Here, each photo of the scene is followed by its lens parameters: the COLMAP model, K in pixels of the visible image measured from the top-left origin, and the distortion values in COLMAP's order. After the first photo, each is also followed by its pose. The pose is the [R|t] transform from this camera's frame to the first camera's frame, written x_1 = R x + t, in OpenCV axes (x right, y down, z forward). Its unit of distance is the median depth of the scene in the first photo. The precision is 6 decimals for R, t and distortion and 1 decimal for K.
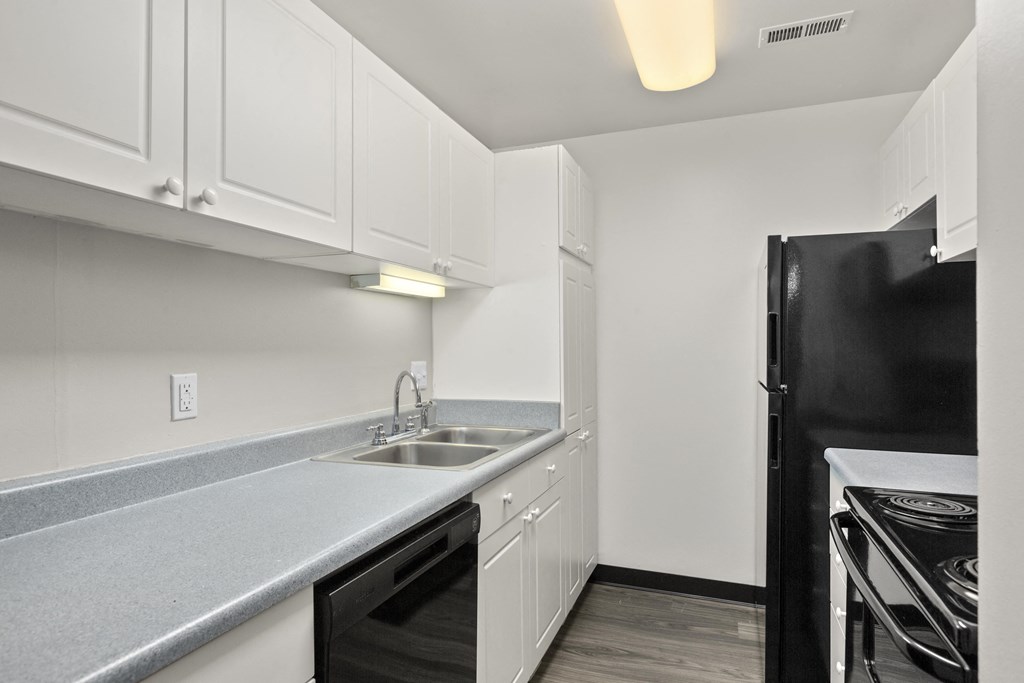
lens RADIAL K [[555.9, 0, 510.7], [0, 555.9, 345.9], [0, 0, 1]] dist [0.004967, 0.000888]
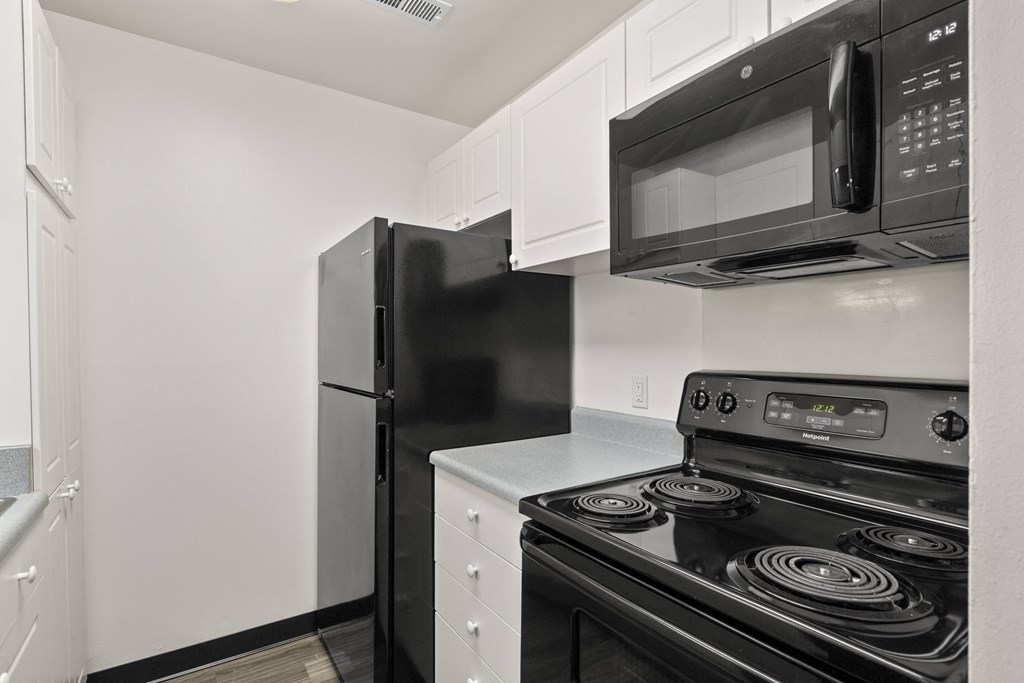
lens RADIAL K [[507.0, 0, 516.5], [0, 507.0, 344.6], [0, 0, 1]] dist [0.000329, 0.000595]
pose [[0.579925, -0.004265, 0.814659, -0.050317], [-0.002593, 0.999972, 0.007081, -0.006163], [-0.814666, -0.006219, 0.579898, 0.360318]]
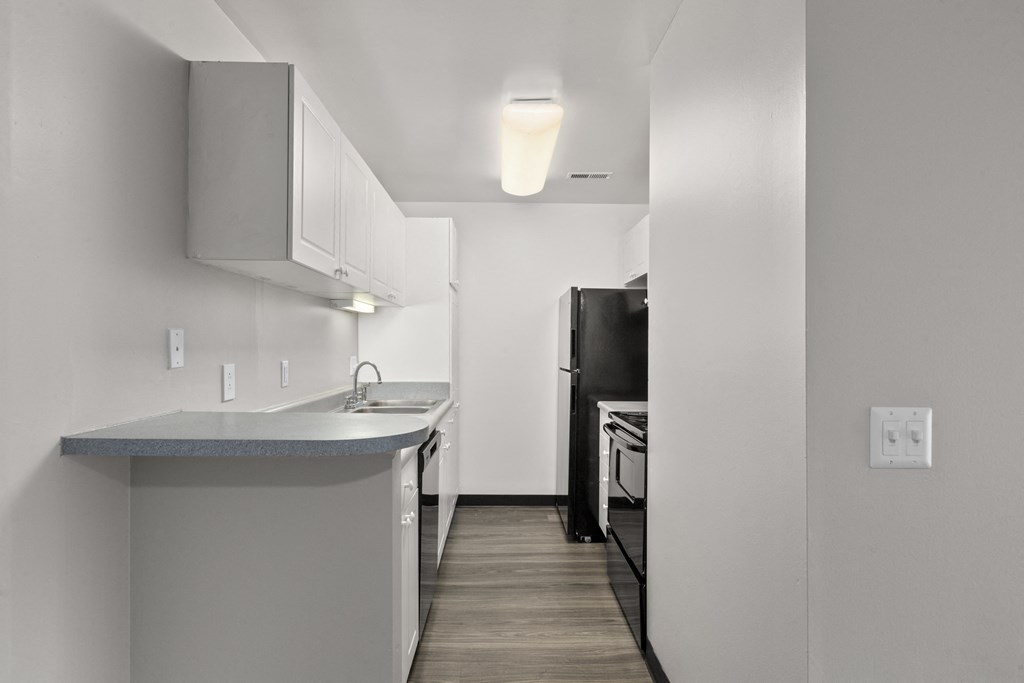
lens RADIAL K [[555.9, 0, 507.9], [0, 555.9, 346.1], [0, 0, 1]] dist [0.004967, 0.000888]
pose [[0.925756, 0.008313, 0.378031, -0.410379], [-0.009104, 0.999959, 0.000305, -0.002340], [-0.378013, -0.003724, 0.925793, -0.598627]]
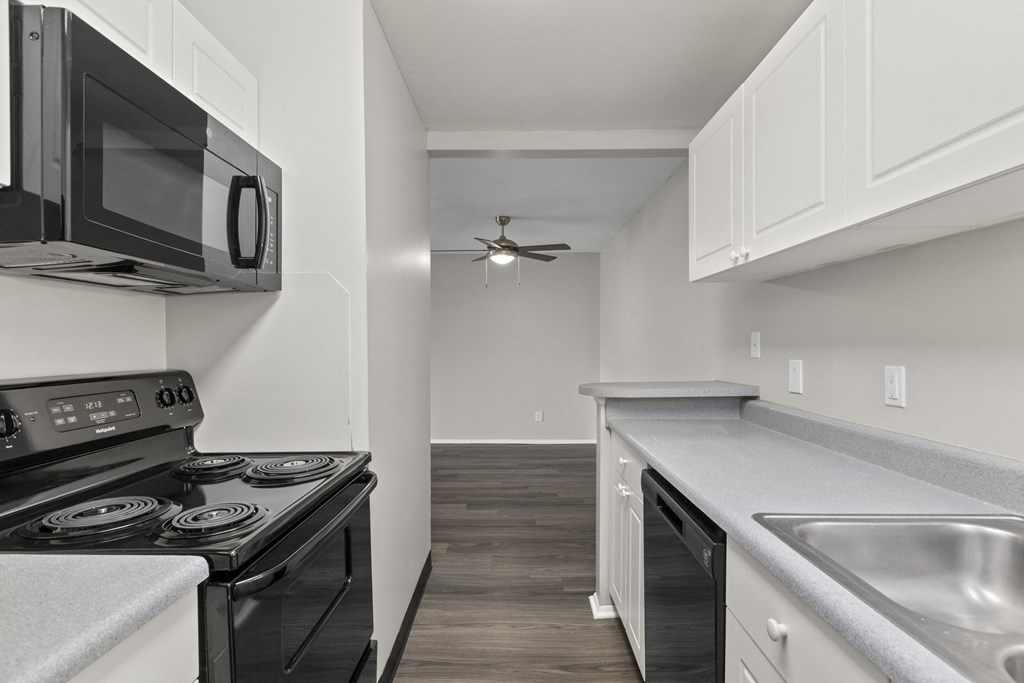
lens RADIAL K [[461.0, 0, 507.1], [0, 461.0, 345.9], [0, 0, 1]] dist [-0.001691, 0.000882]
pose [[-0.937392, 0.010100, -0.348130, 0.320373], [0.010137, 0.999947, 0.001716, 0.000012], [0.348129, -0.001920, -0.937445, 1.100559]]
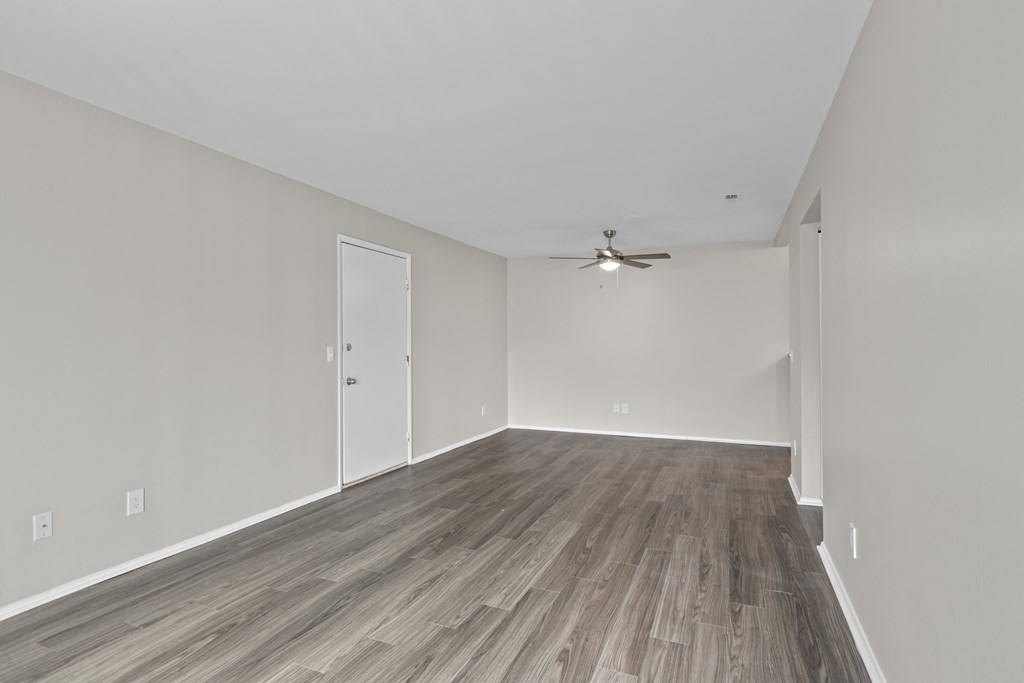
lens RADIAL K [[507.0, 0, 511.7], [0, 507.0, 342.3], [0, 0, 1]] dist [0.000329, 0.000595]
pose [[-0.038257, 0.006756, -0.999245, 2.361280], [0.008695, 0.999942, 0.006428, 0.003648], [0.999230, -0.008443, -0.038314, -1.340408]]
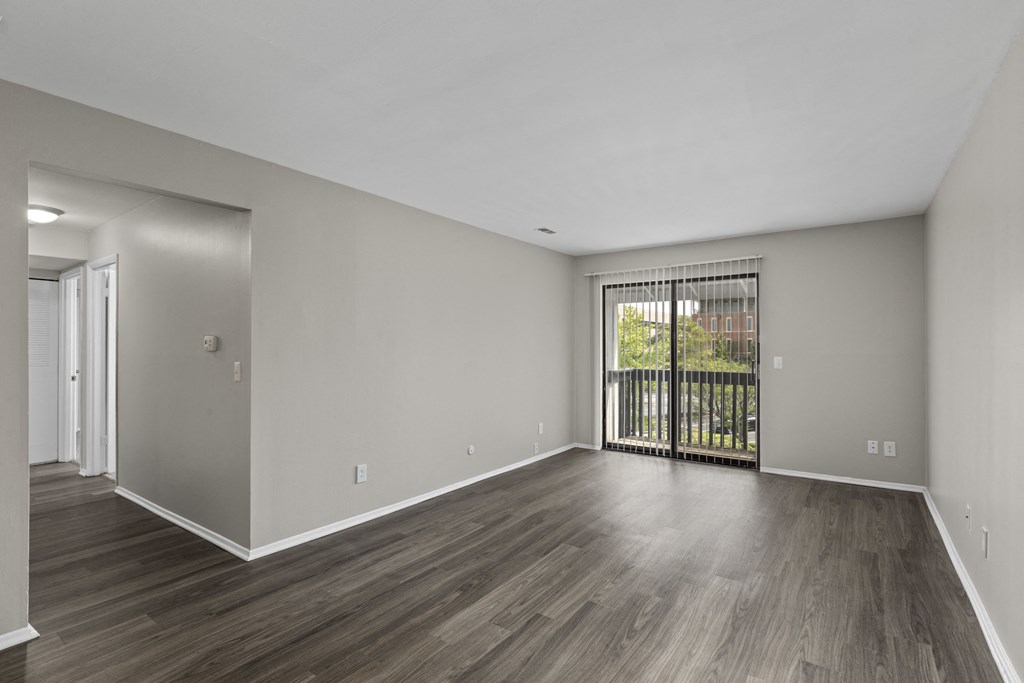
lens RADIAL K [[483.3, 0, 511.6], [0, 483.3, 351.8], [0, 0, 1]] dist [0.000766, -0.001297]
pose [[0.249807, 0.005535, 0.968280, -0.323284], [-0.006847, 0.999969, -0.003949, 0.001559], [-0.968271, -0.005643, 0.249838, -1.618452]]
